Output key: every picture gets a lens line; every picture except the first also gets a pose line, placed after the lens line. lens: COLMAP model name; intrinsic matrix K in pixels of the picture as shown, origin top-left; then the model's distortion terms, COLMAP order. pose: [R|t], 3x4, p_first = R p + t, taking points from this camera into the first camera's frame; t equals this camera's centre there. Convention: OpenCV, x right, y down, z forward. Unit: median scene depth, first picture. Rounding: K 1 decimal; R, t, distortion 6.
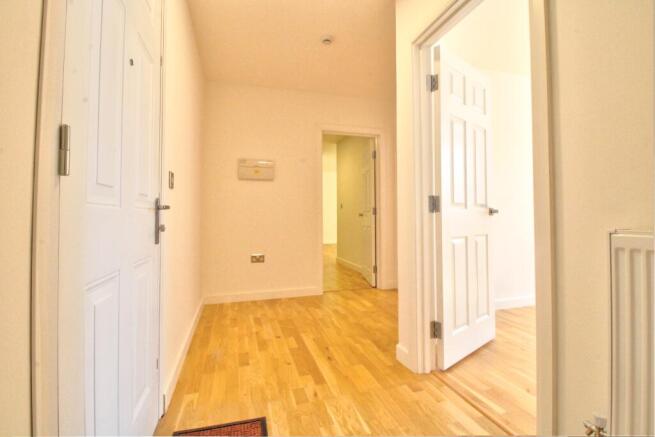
lens RADIAL K [[314.7, 0, 327.1], [0, 314.7, 209.2], [0, 0, 1]] dist [-0.000648, -0.000040]
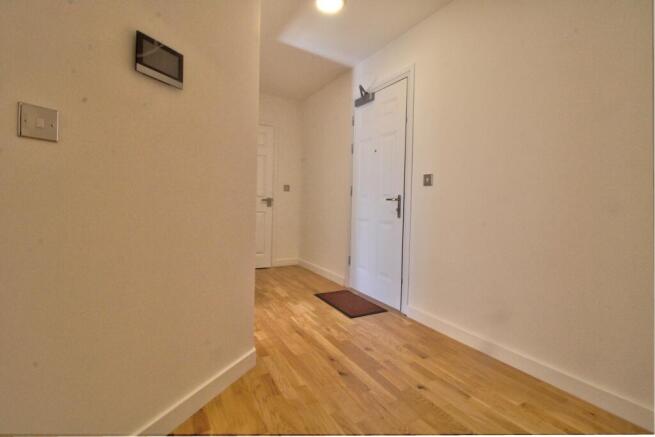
lens RADIAL K [[314.7, 0, 327.1], [0, 314.7, 209.2], [0, 0, 1]] dist [-0.000648, -0.000040]
pose [[-0.977649, -0.014114, -0.209767, 0.228142], [-0.014822, 0.999889, 0.001805, 0.040103], [0.209719, 0.004874, -0.977750, 1.998827]]
